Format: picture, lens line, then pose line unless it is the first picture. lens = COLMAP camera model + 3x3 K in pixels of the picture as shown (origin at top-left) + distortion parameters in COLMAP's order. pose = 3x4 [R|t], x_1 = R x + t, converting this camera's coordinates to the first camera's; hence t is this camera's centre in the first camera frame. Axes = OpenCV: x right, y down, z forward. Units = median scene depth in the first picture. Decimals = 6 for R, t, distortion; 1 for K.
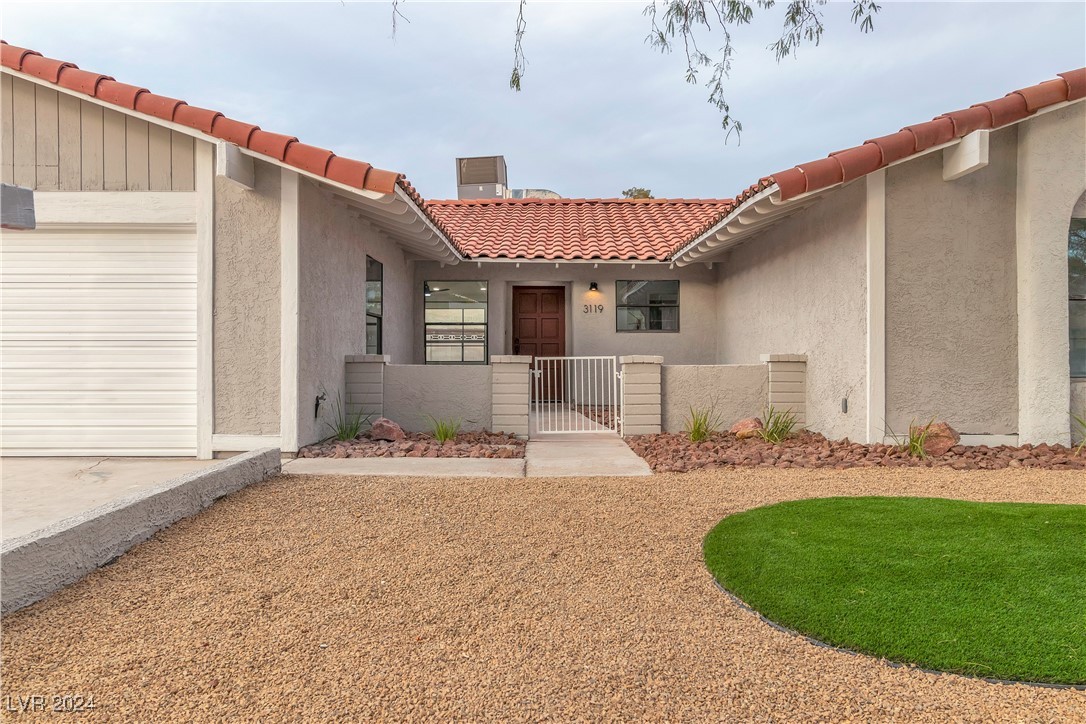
lens RADIAL K [[908.4, 0, 543.8], [0, 908.4, 359.4], [0, 0, 1]] dist [0.000194, 0.000011]
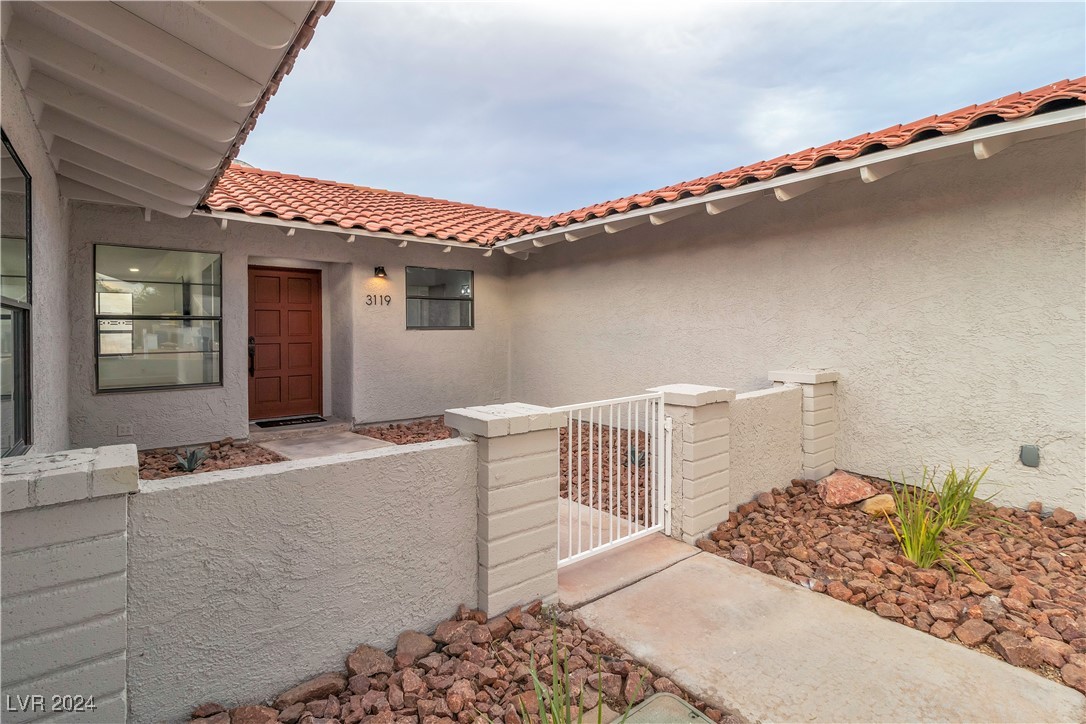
lens RADIAL K [[521.2, 0, 536.3], [0, 521.2, 328.2], [0, 0, 1]] dist [0.002763, 0.000154]
pose [[0.770500, -0.006260, 0.637409, -0.128656], [0.008562, 0.999963, -0.000528, -0.030196], [-0.637382, 0.005864, 0.770525, 0.568562]]
